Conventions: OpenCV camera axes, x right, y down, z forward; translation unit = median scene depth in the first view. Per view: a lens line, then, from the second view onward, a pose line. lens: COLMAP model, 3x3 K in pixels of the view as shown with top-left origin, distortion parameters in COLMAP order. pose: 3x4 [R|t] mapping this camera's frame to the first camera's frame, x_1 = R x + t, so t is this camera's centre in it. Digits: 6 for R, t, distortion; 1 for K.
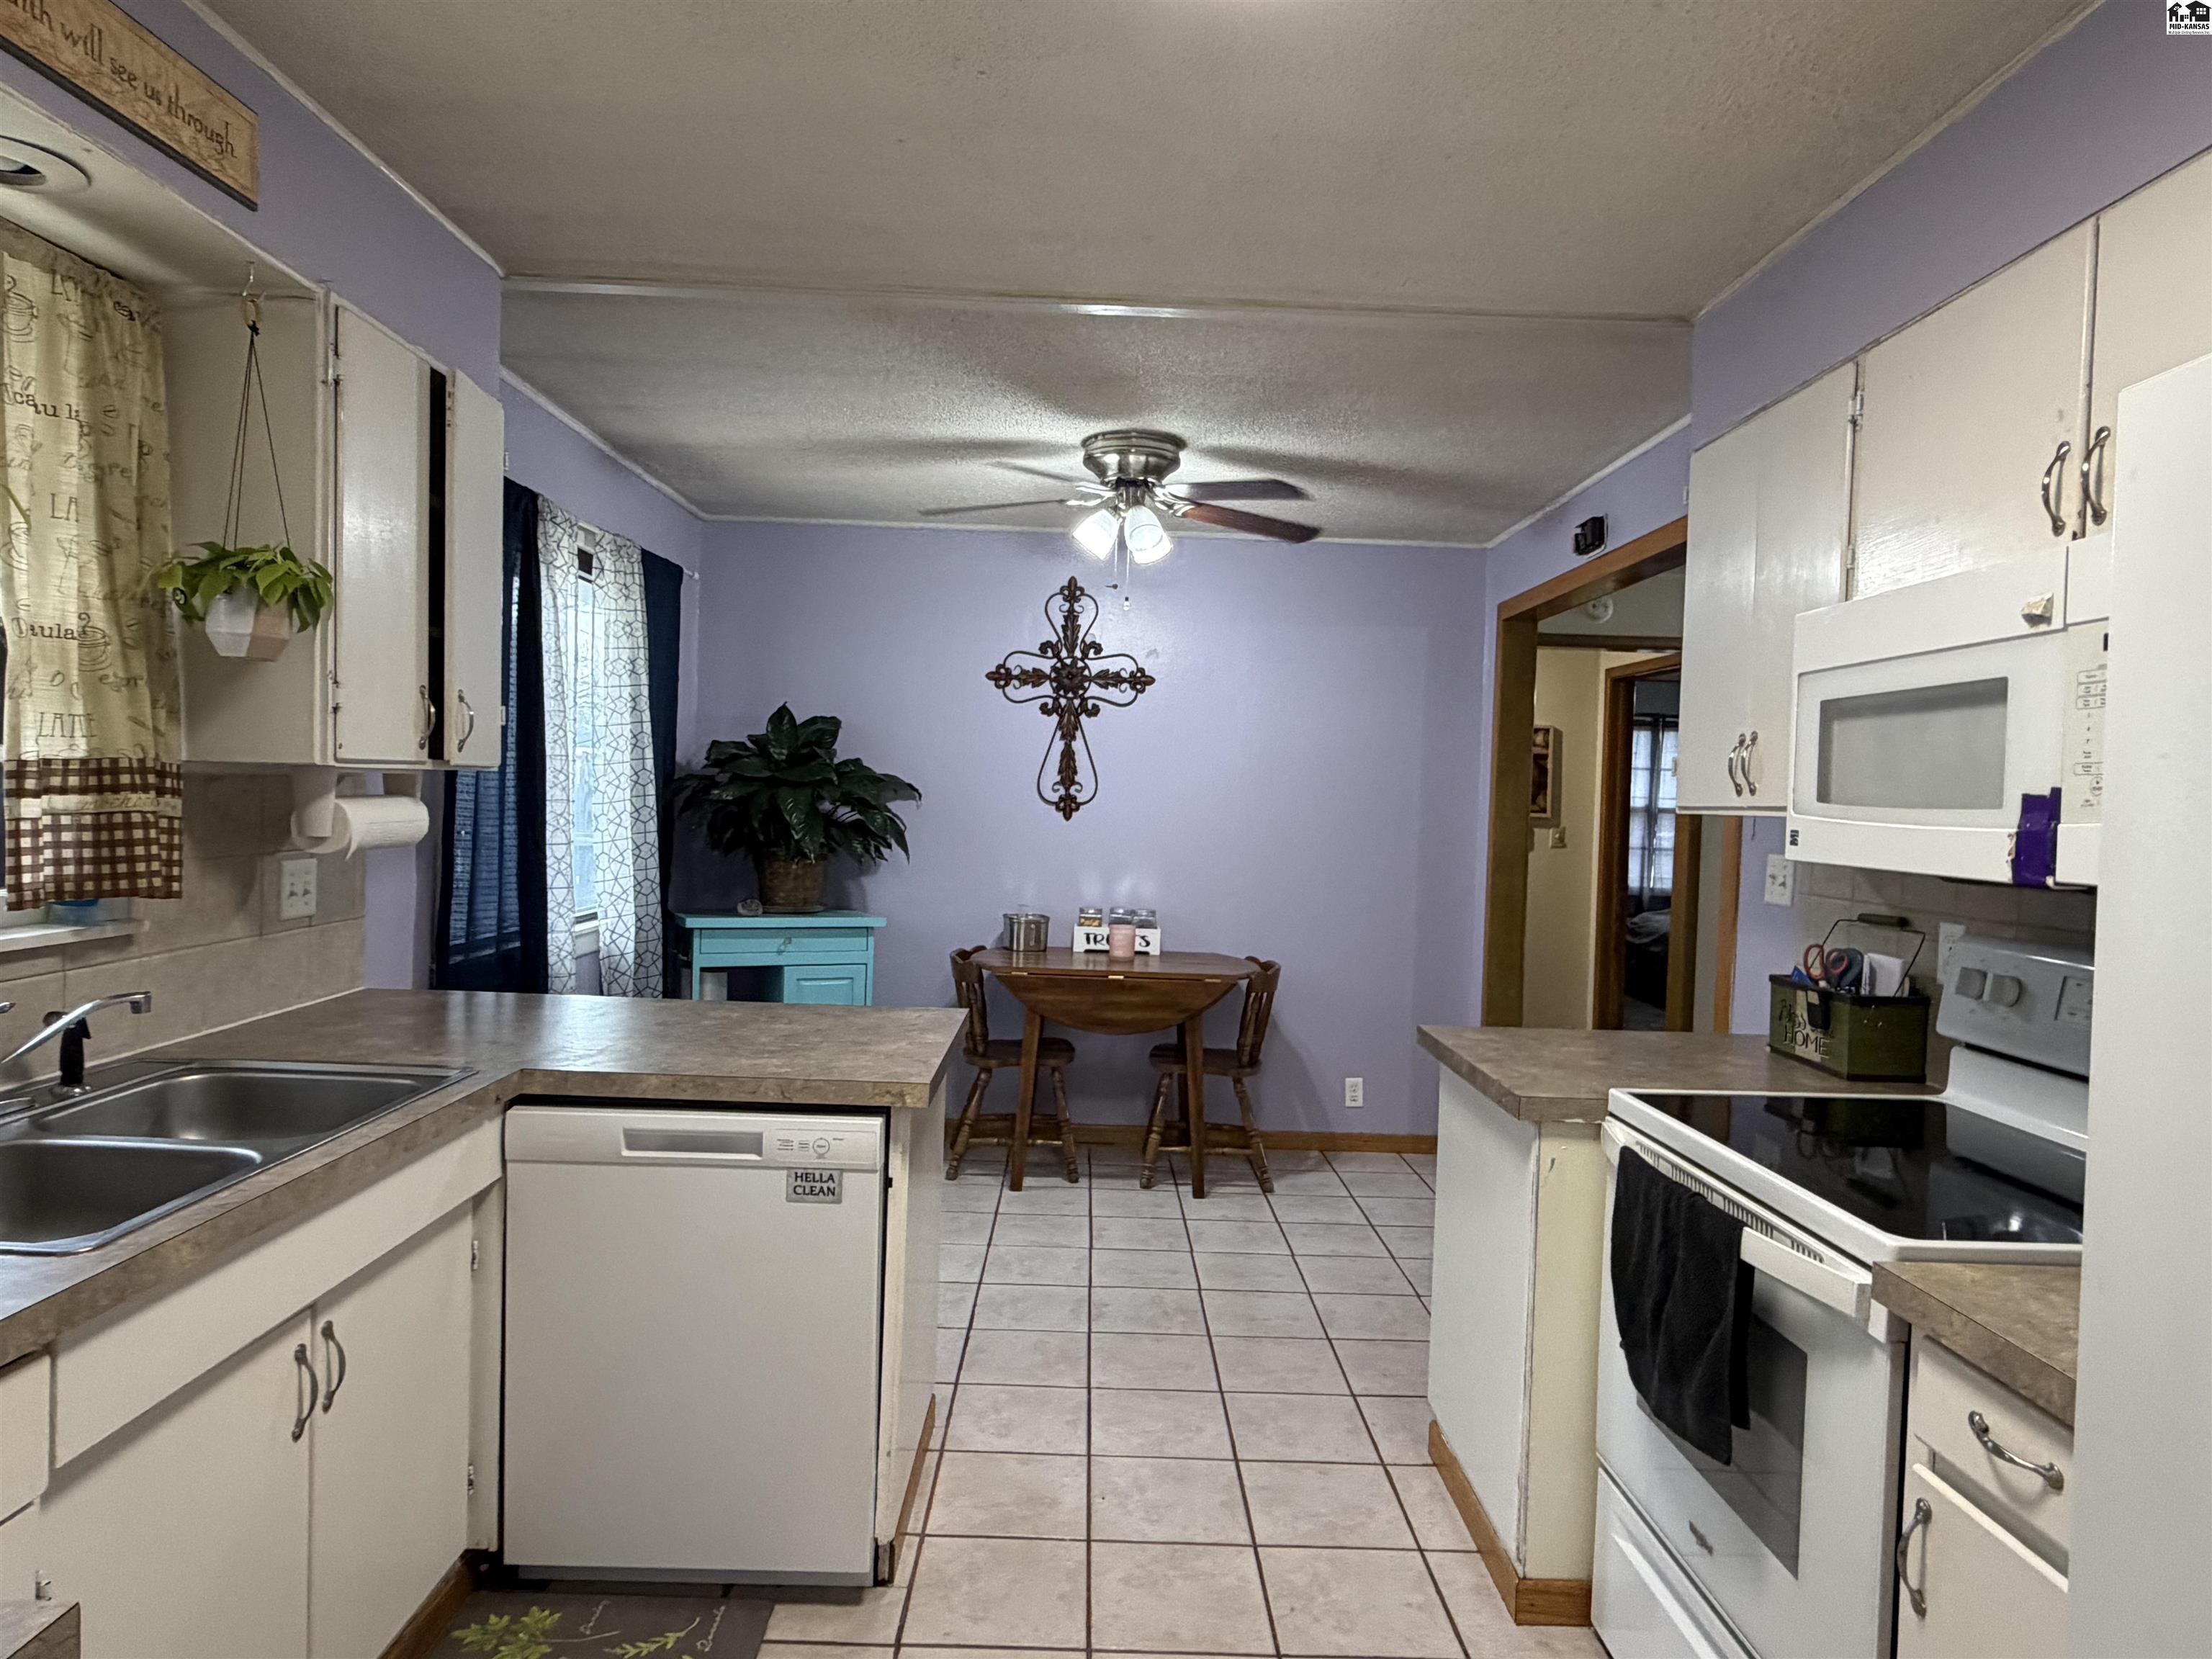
lens RADIAL K [[1300.2, 0, 1101.4], [0, 1300.2, 830.7], [0, 0, 1]] dist [-0.002918, 0.004910]
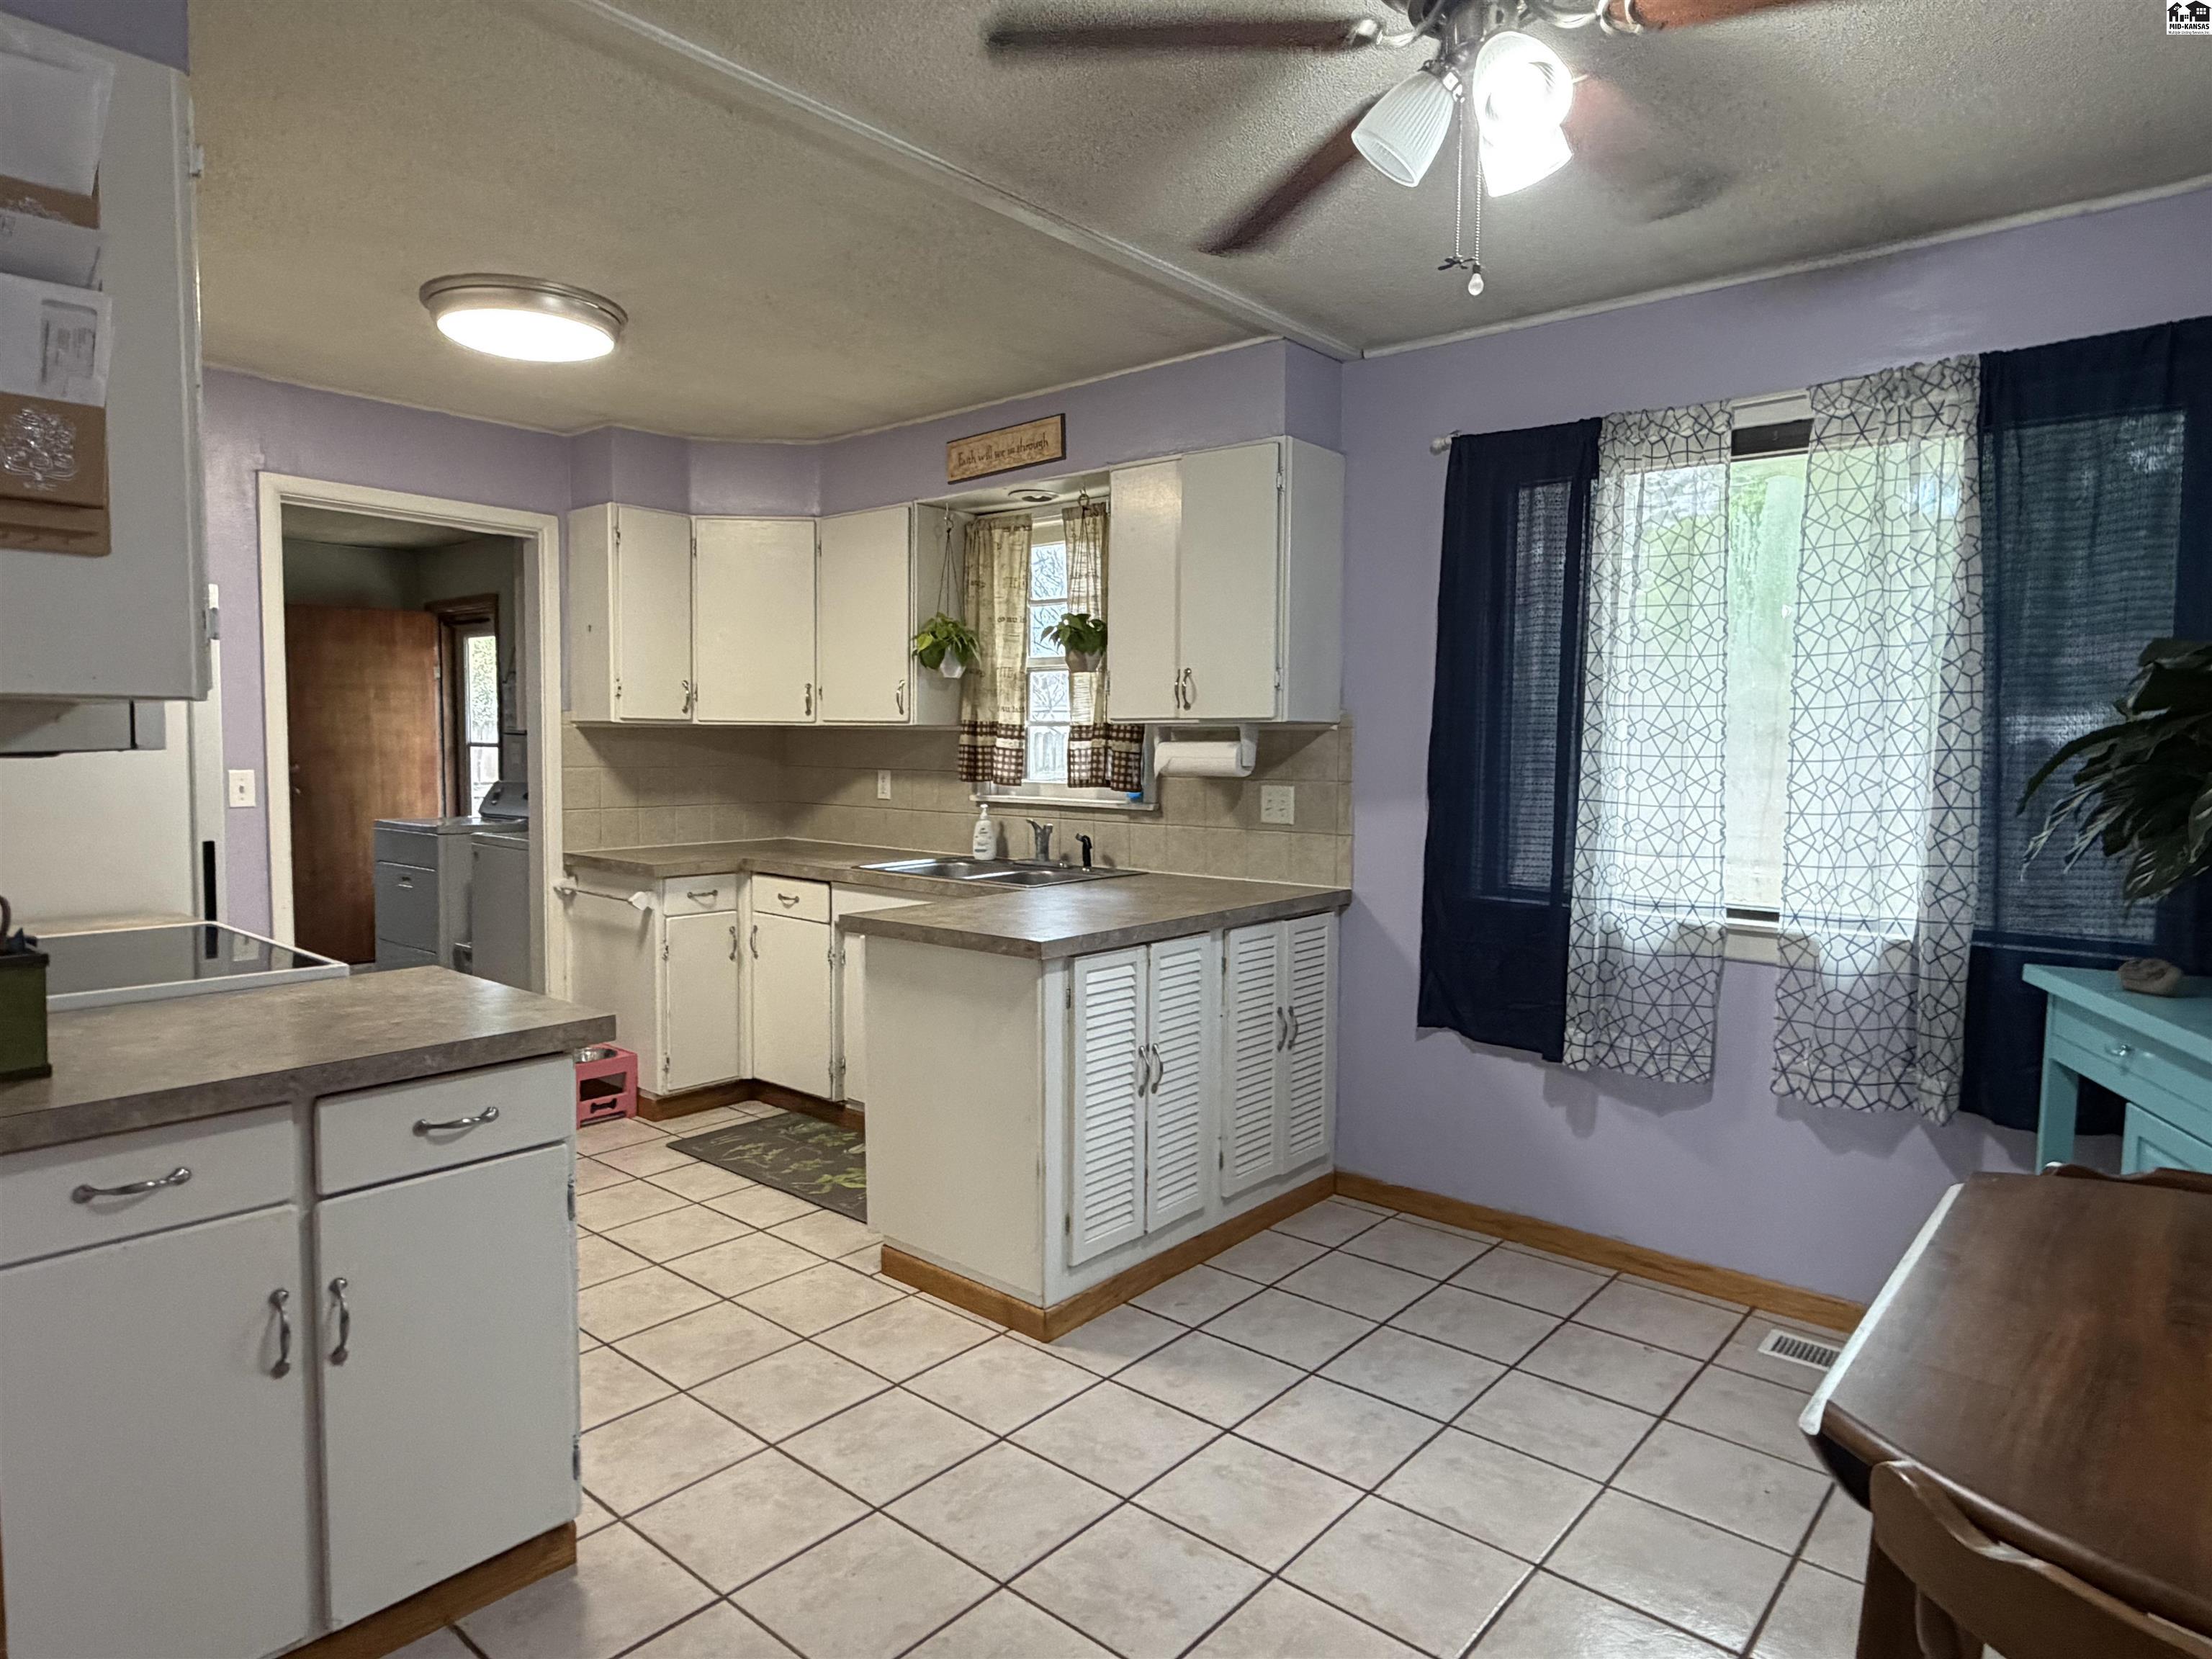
lens RADIAL K [[1300.2, 0, 1088.9], [0, 1300.2, 819.5], [0, 0, 1]] dist [-0.002918, 0.004910]
pose [[-0.662671, 0.009089, -0.748855, 0.343498], [-0.051285, 0.997028, 0.057484, -0.007568], [0.747153, 0.076498, -0.660236, 0.940168]]
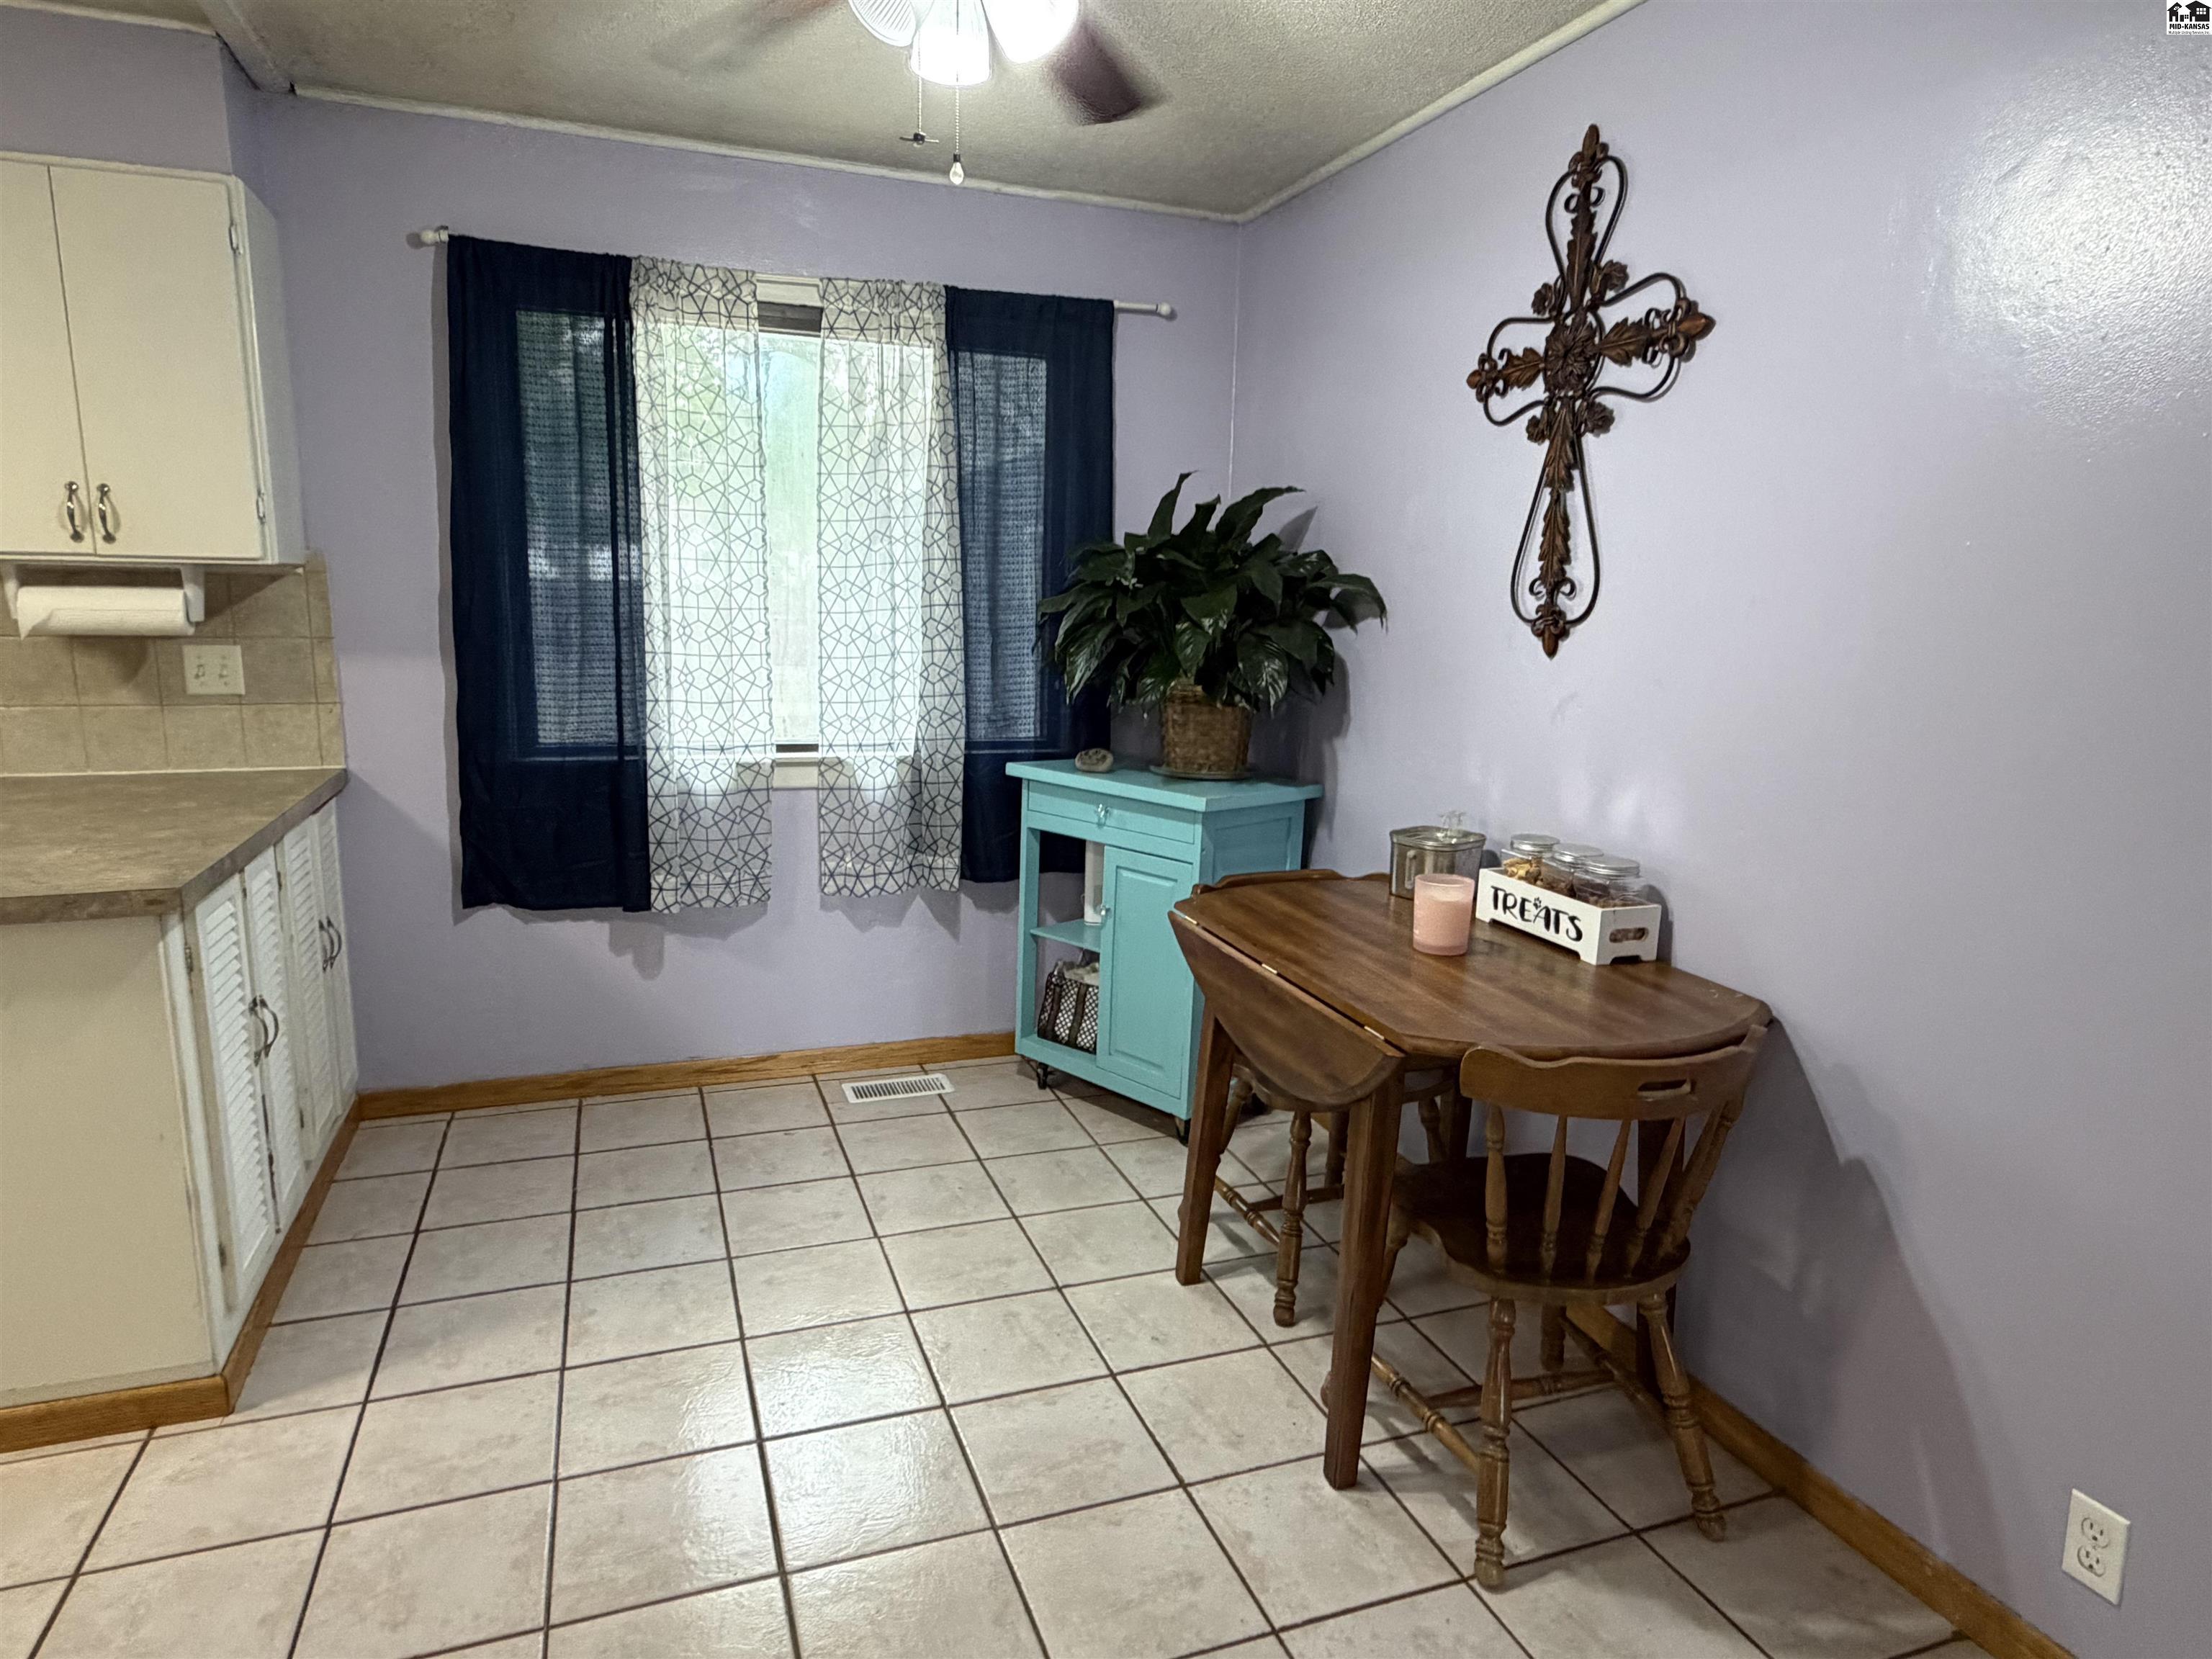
lens RADIAL K [[1300.2, 0, 1103.0], [0, 1300.2, 836.4], [0, 0, 1]] dist [-0.002918, 0.004910]
pose [[0.337507, 0.152891, -0.928823, 0.395634], [-0.040904, 0.988171, 0.147797, -0.007104], [0.940434, -0.011890, 0.339769, 0.691332]]
